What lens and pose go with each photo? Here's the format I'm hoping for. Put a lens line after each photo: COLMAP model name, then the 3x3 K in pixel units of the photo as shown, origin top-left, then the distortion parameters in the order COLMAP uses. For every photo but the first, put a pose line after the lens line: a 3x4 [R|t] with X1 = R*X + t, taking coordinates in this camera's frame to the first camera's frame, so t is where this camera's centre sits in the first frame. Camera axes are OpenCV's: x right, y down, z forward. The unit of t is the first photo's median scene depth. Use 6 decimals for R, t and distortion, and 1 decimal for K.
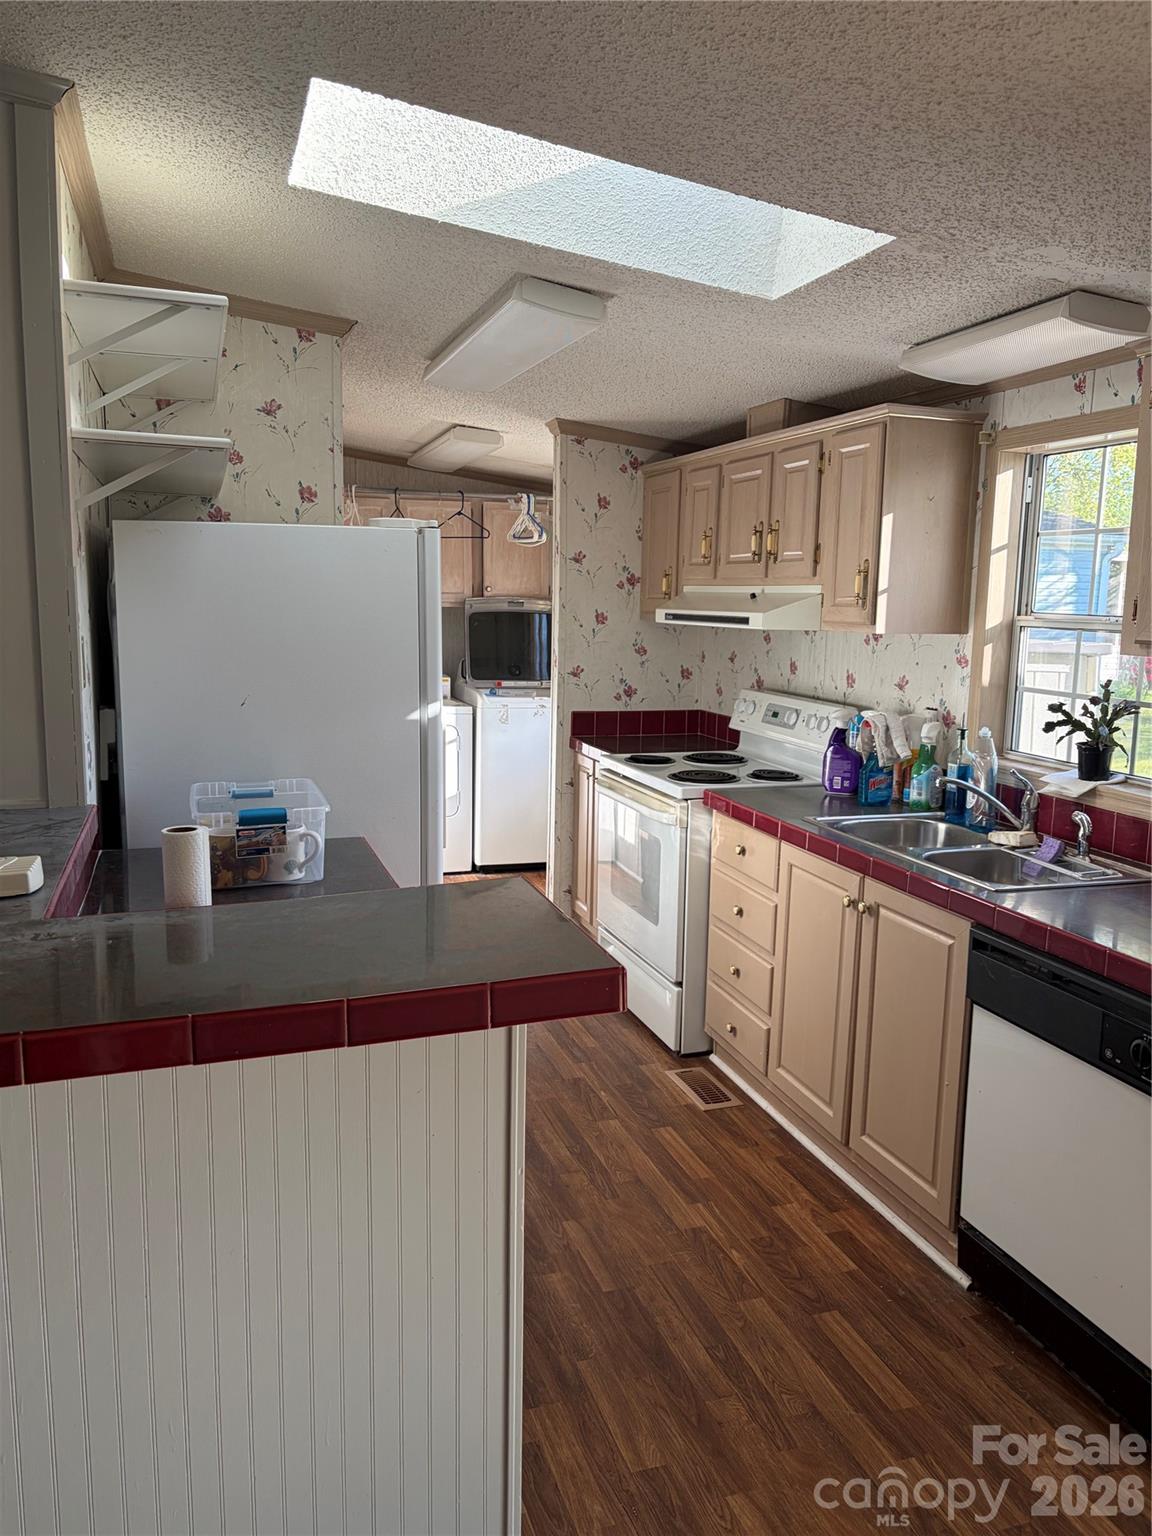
lens RADIAL K [[1147.3, 0, 580.6], [0, 1147.3, 760.9], [0, 0, 1]] dist [0.005689, -0.009268]
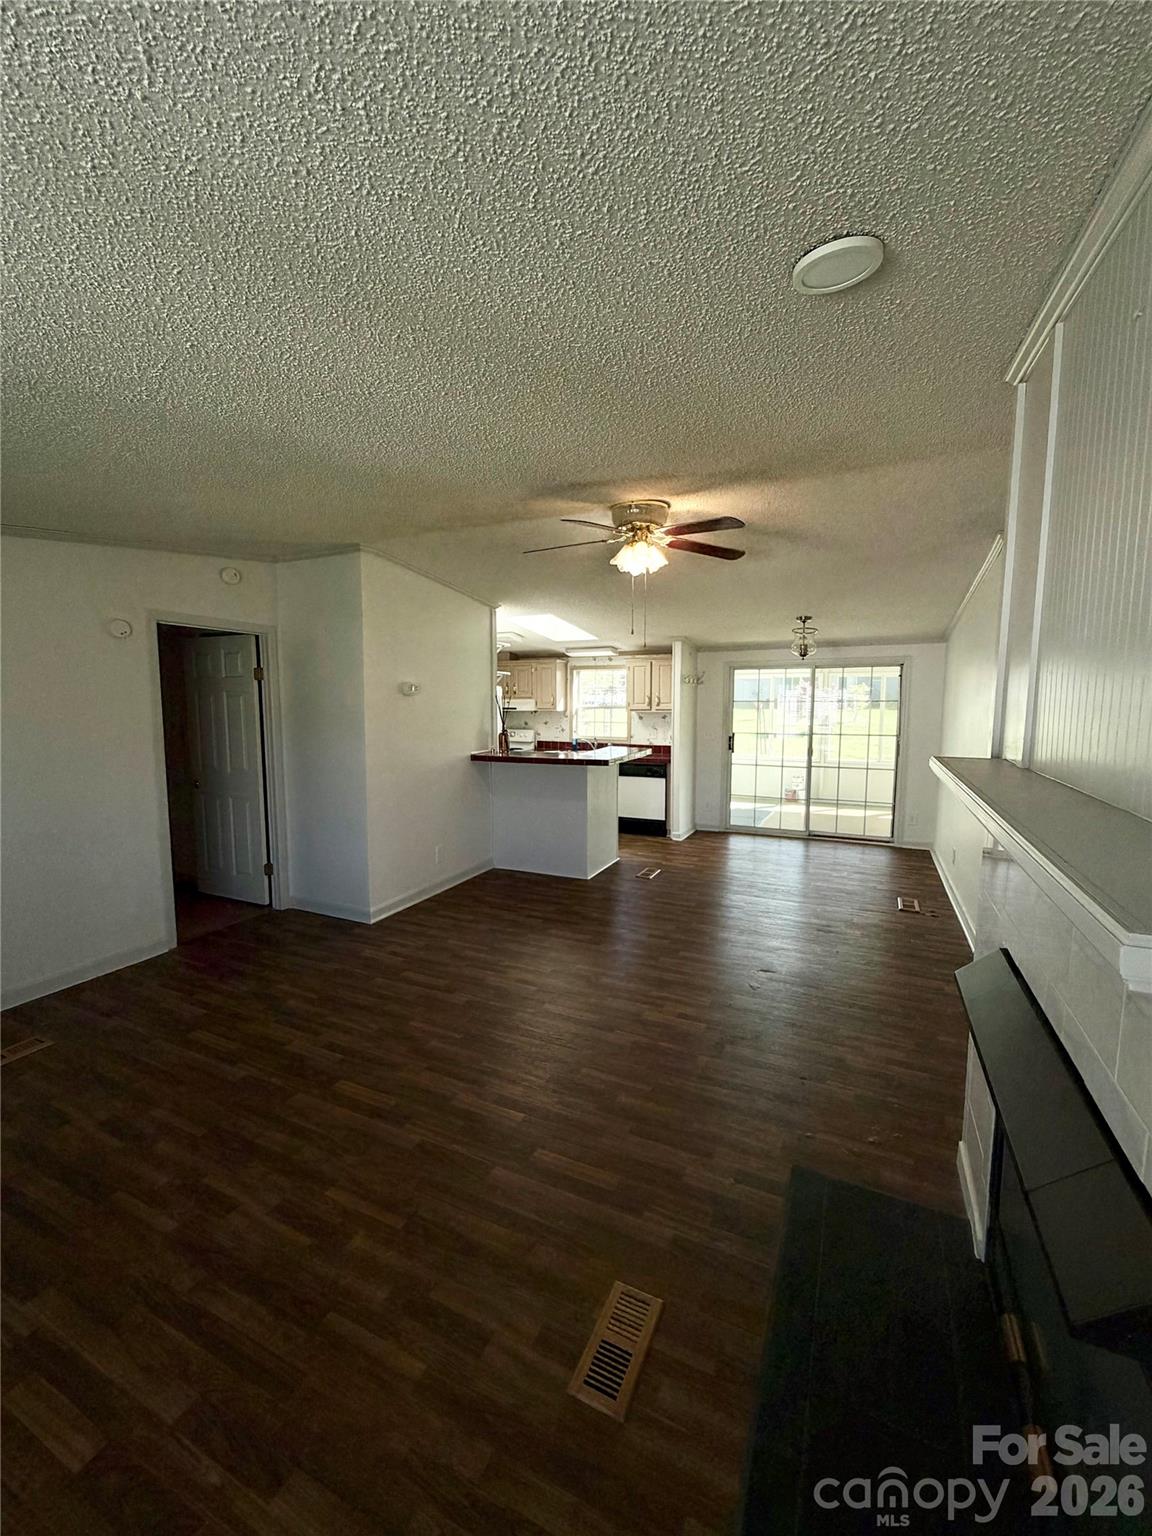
lens RADIAL K [[616.5, 0, 572.0], [0, 616.5, 767.7], [0, 0, 1]] dist [-0.001220, 0.000019]
pose [[-0.699725, 0.056762, -0.712153, 0.177239], [-0.113308, 0.975403, 0.189075, -0.142679], [0.705369, 0.212994, -0.676083, 1.004429]]
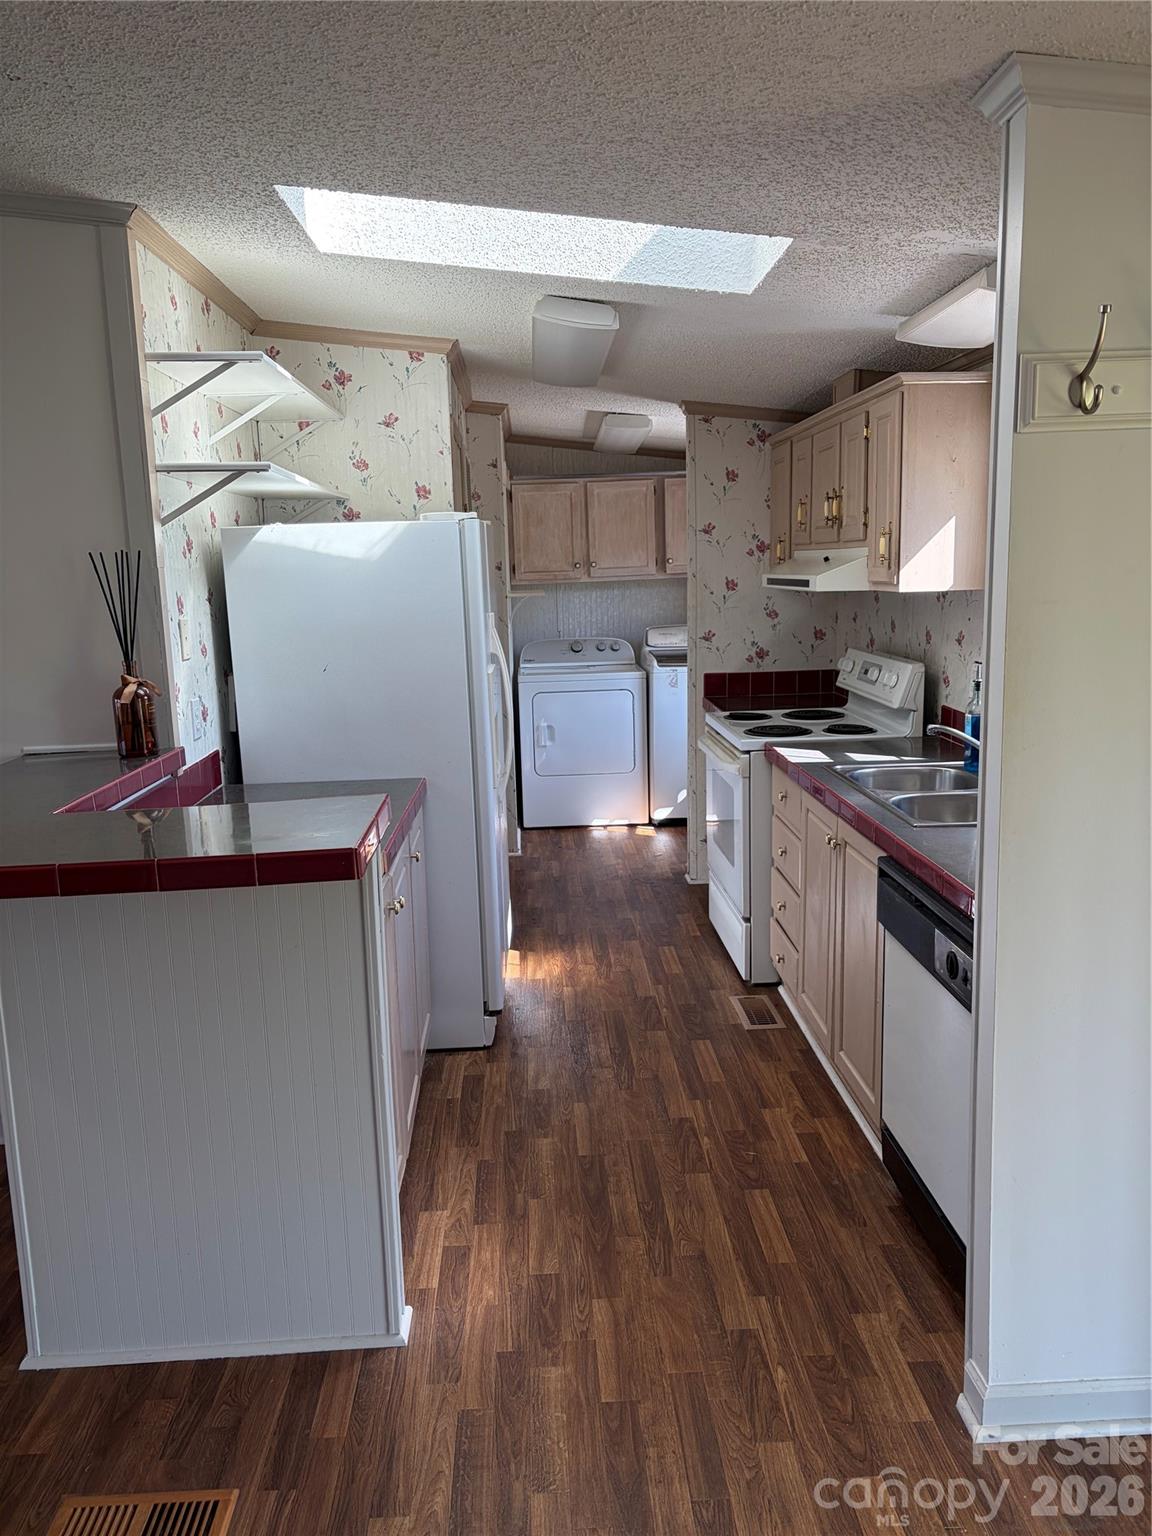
lens RADIAL K [[1147.3, 0, 576.5], [0, 1147.3, 774.9], [0, 0, 1]] dist [0.005689, -0.009268]
pose [[0.958633, 0.005272, -0.284598, 0.244452], [0.005934, 0.999241, 0.038500, 0.013253], [0.284584, -0.038596, 0.957874, -0.092649]]
